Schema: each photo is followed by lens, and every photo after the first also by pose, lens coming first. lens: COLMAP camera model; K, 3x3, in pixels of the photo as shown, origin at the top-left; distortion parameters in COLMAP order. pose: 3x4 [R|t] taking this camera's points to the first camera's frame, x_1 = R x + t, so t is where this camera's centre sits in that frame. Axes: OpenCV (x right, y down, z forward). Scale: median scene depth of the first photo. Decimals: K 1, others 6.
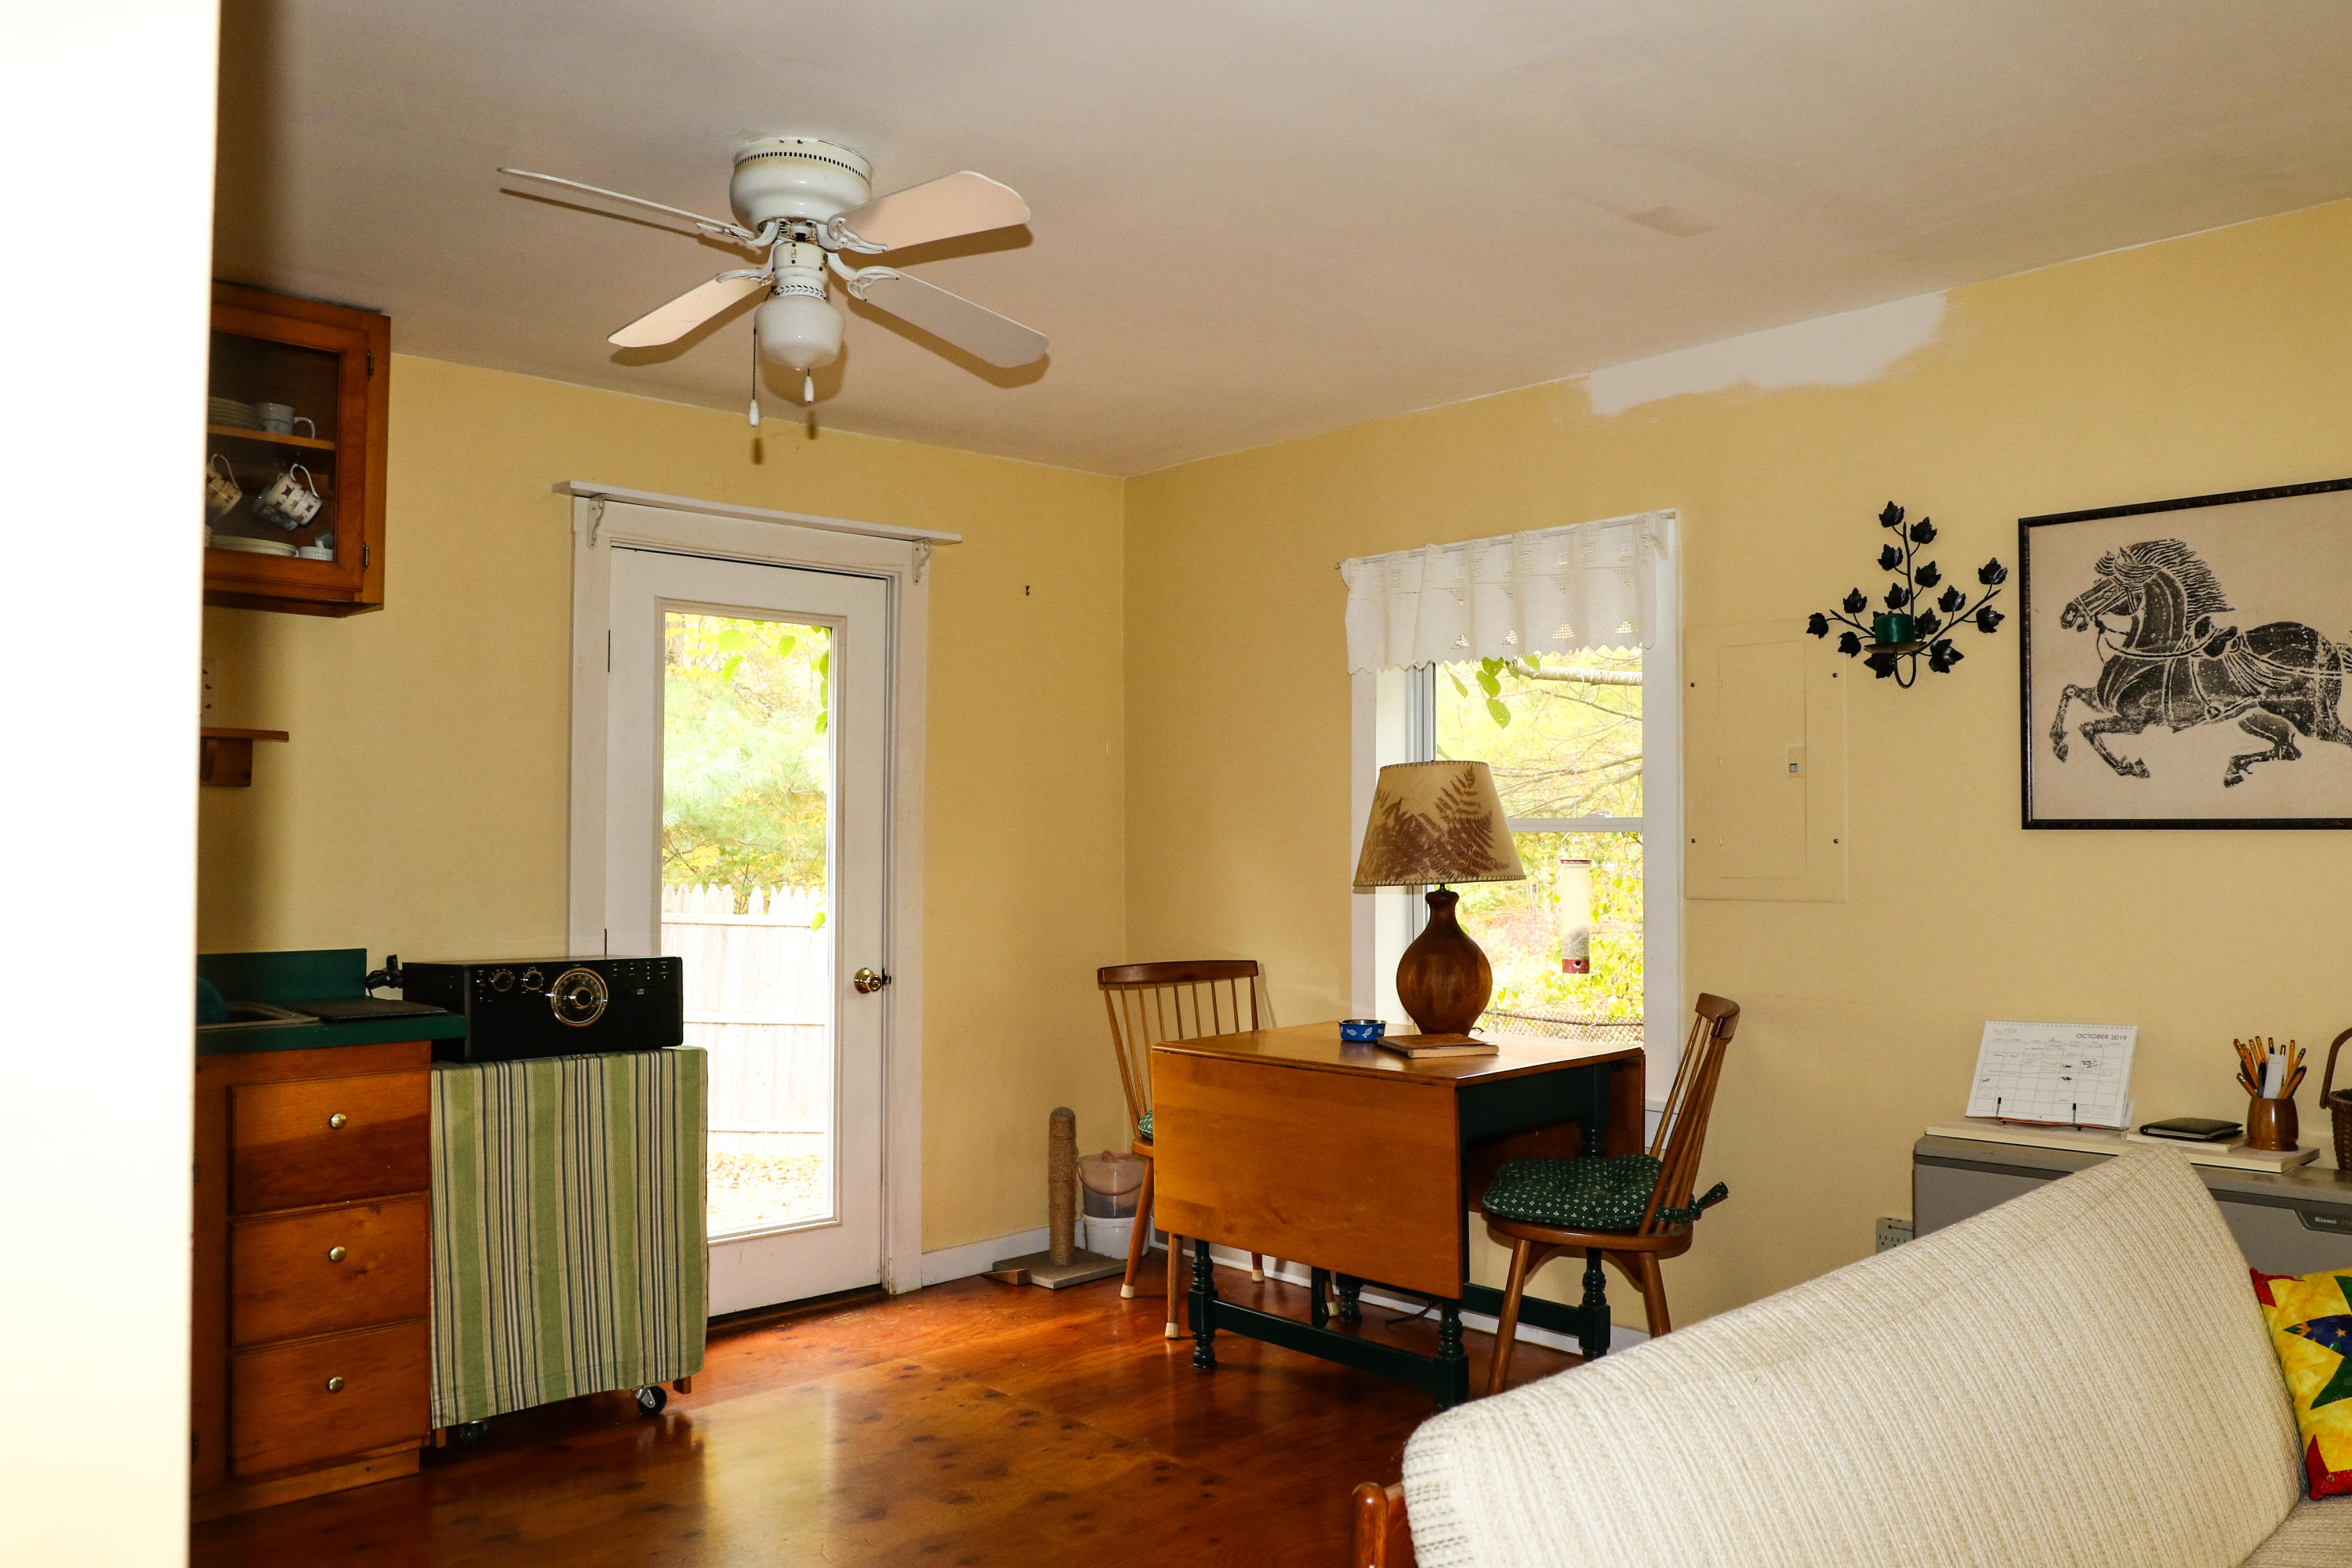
lens RADIAL K [[1732.0, 0, 1231.0], [0, 1732.0, 790.8], [0, 0, 1]] dist [-0.038410, 0.001955]
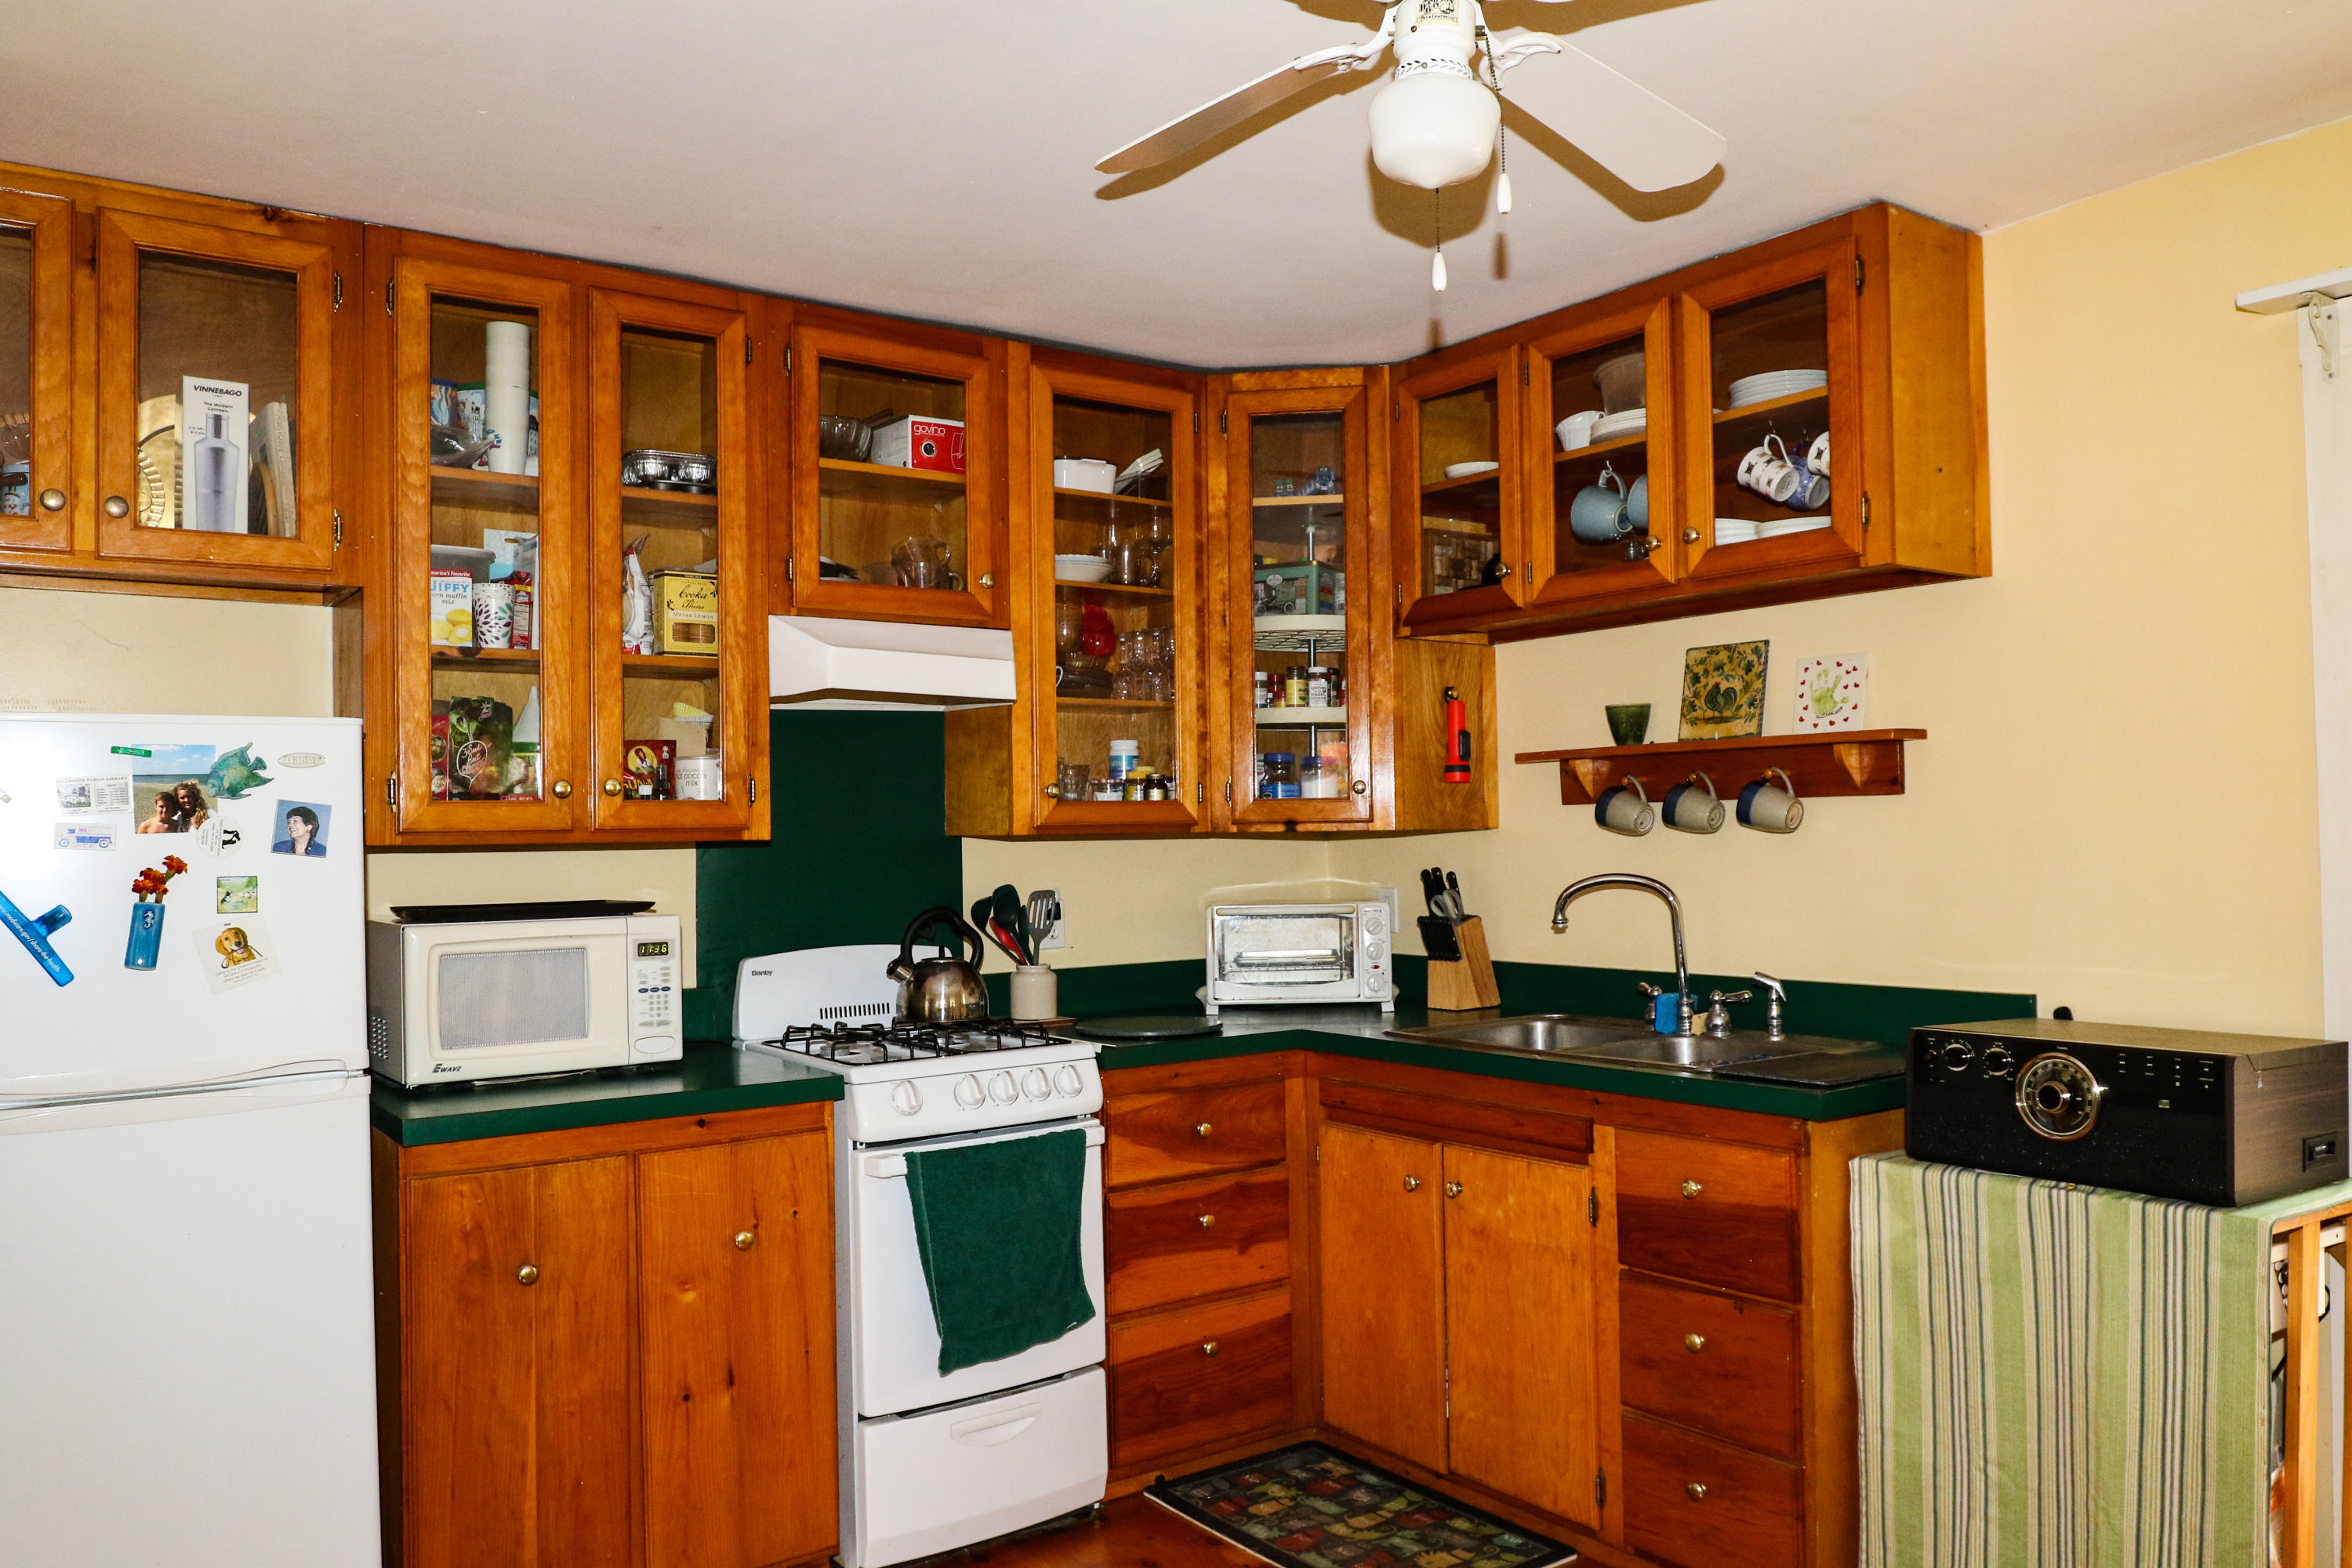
lens RADIAL K [[1732.0, 0, 1231.0], [0, 1732.0, 790.8], [0, 0, 1]] dist [-0.038410, 0.001955]
pose [[-0.120210, -0.024590, -0.992444, 0.325229], [0.045917, 0.998486, -0.030302, 0.006467], [0.991686, -0.049213, -0.118899, 0.764258]]
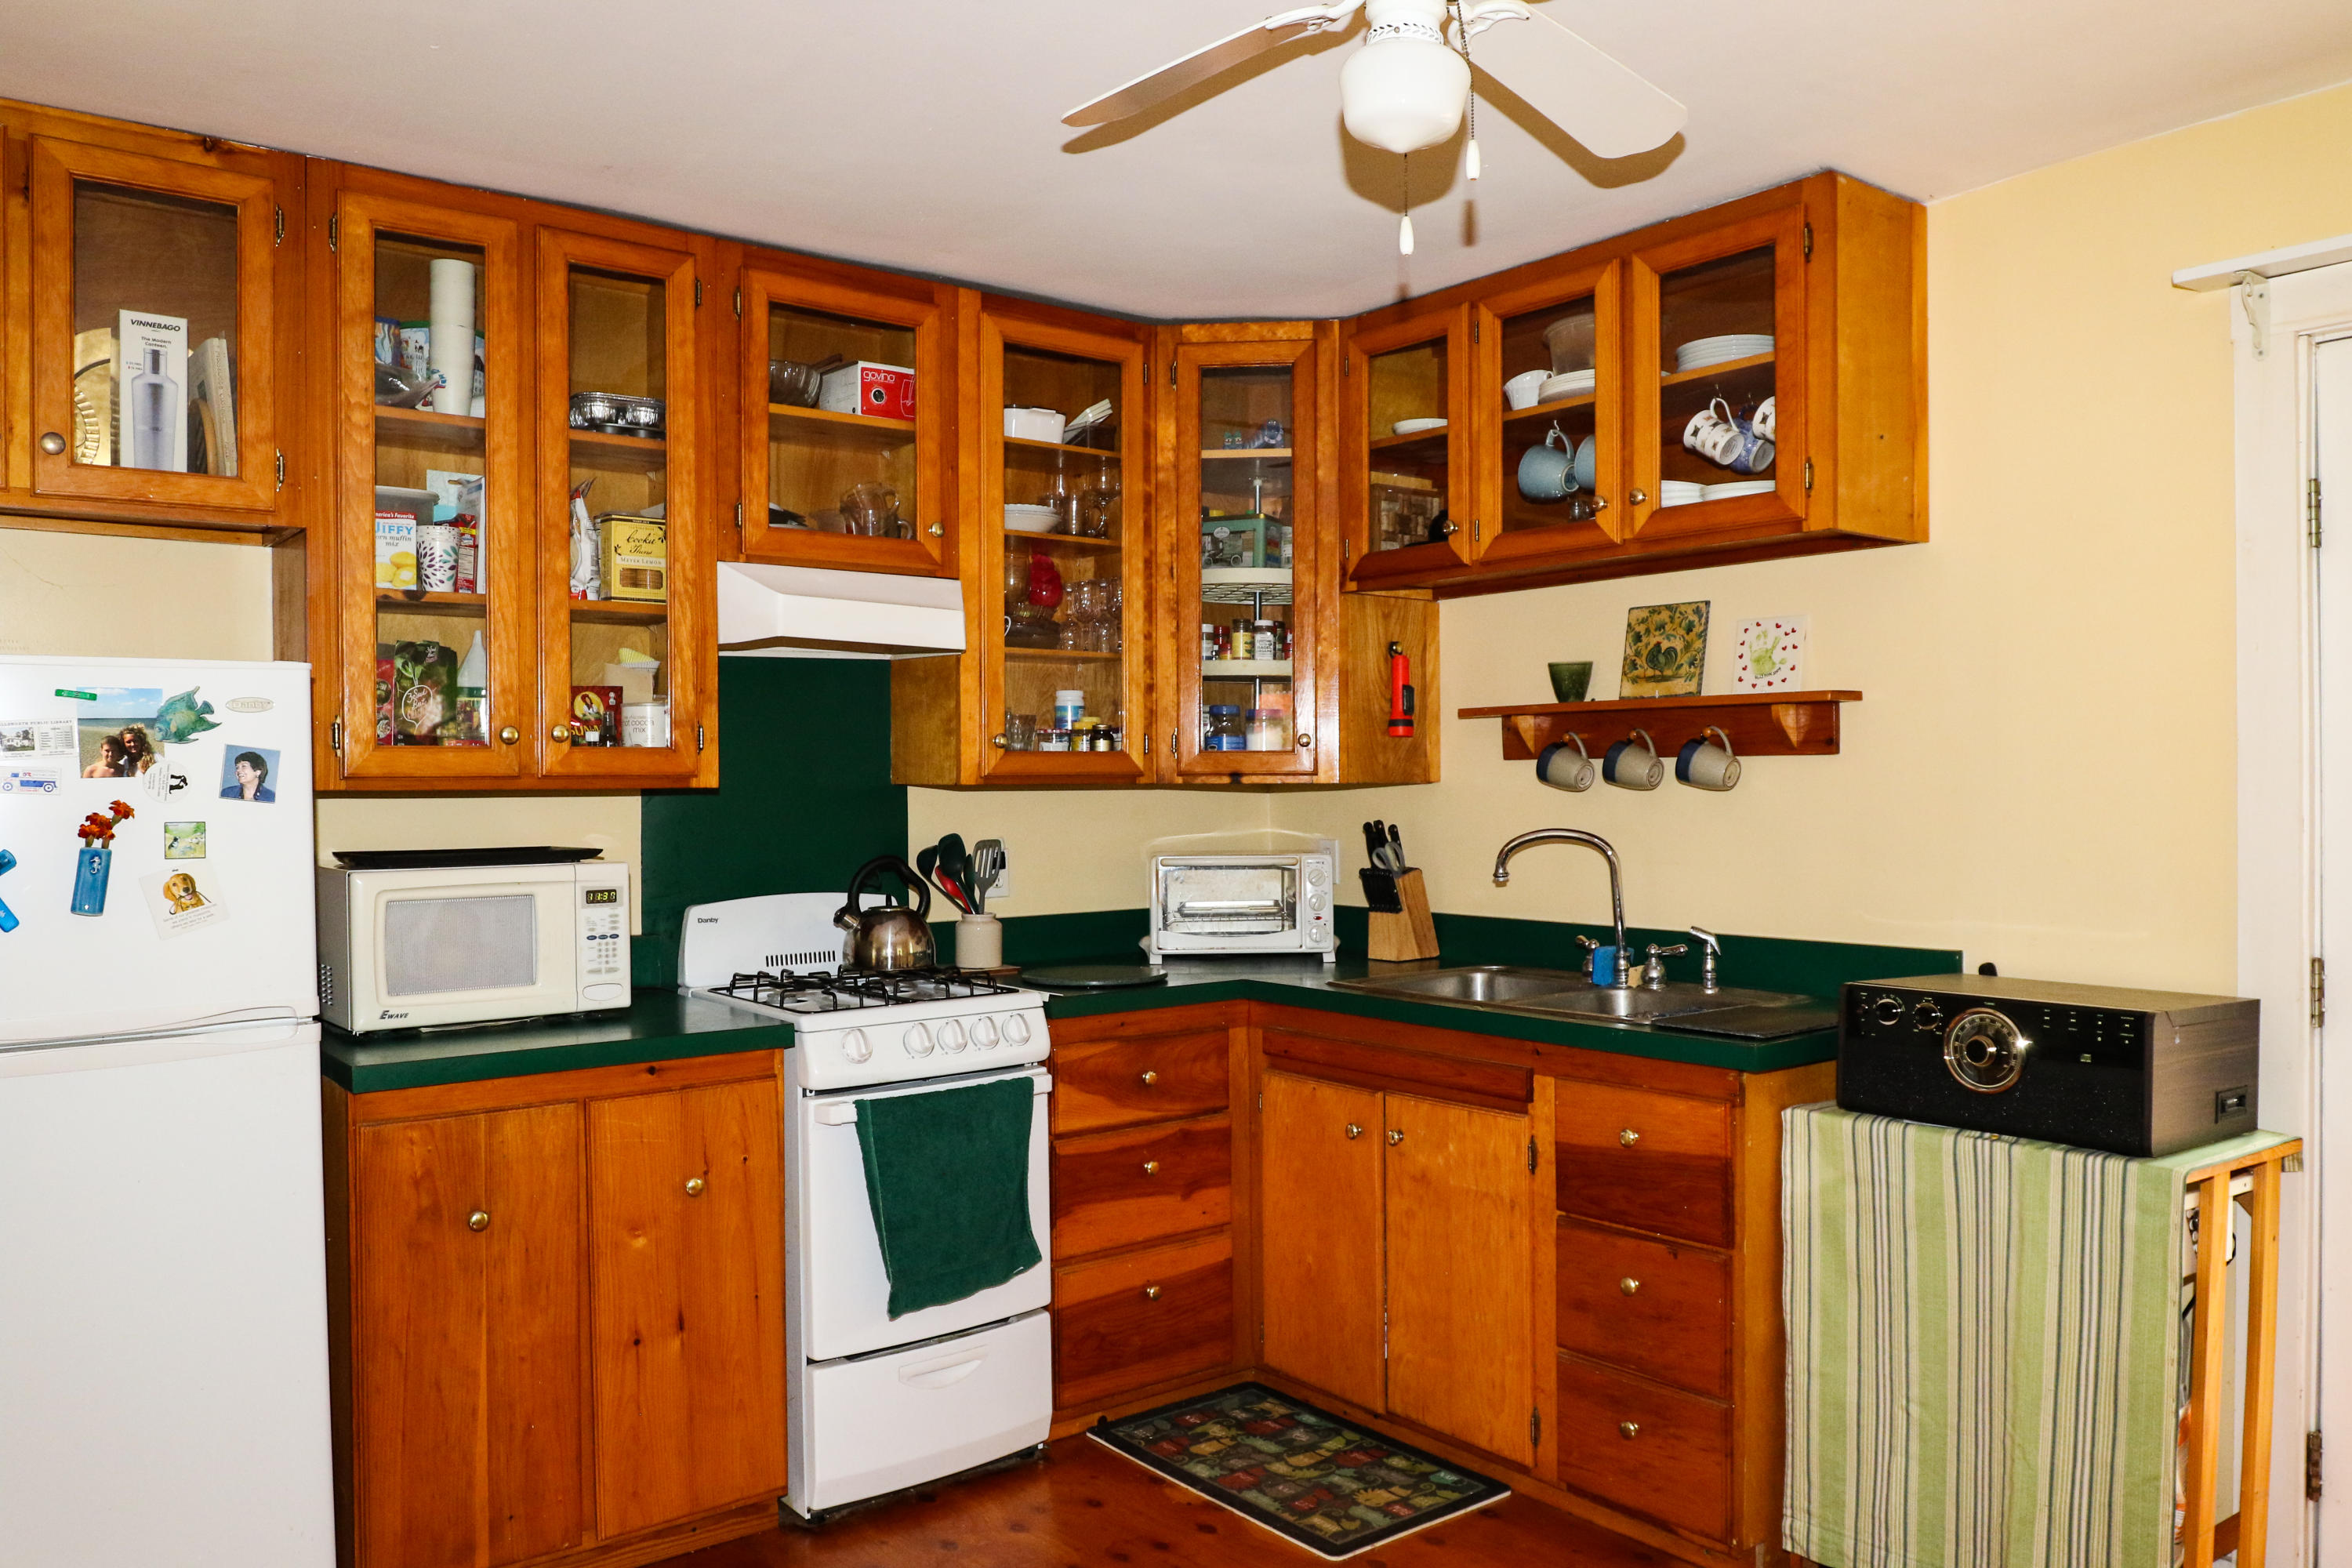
lens RADIAL K [[1732.0, 0, 1231.0], [0, 1732.0, 790.8], [0, 0, 1]] dist [-0.038410, 0.001955]
pose [[-0.078355, 0.004732, -0.996914, 0.333676], [0.035828, 0.999356, 0.001927, 0.003299], [0.996282, -0.035566, -0.078474, 0.754190]]
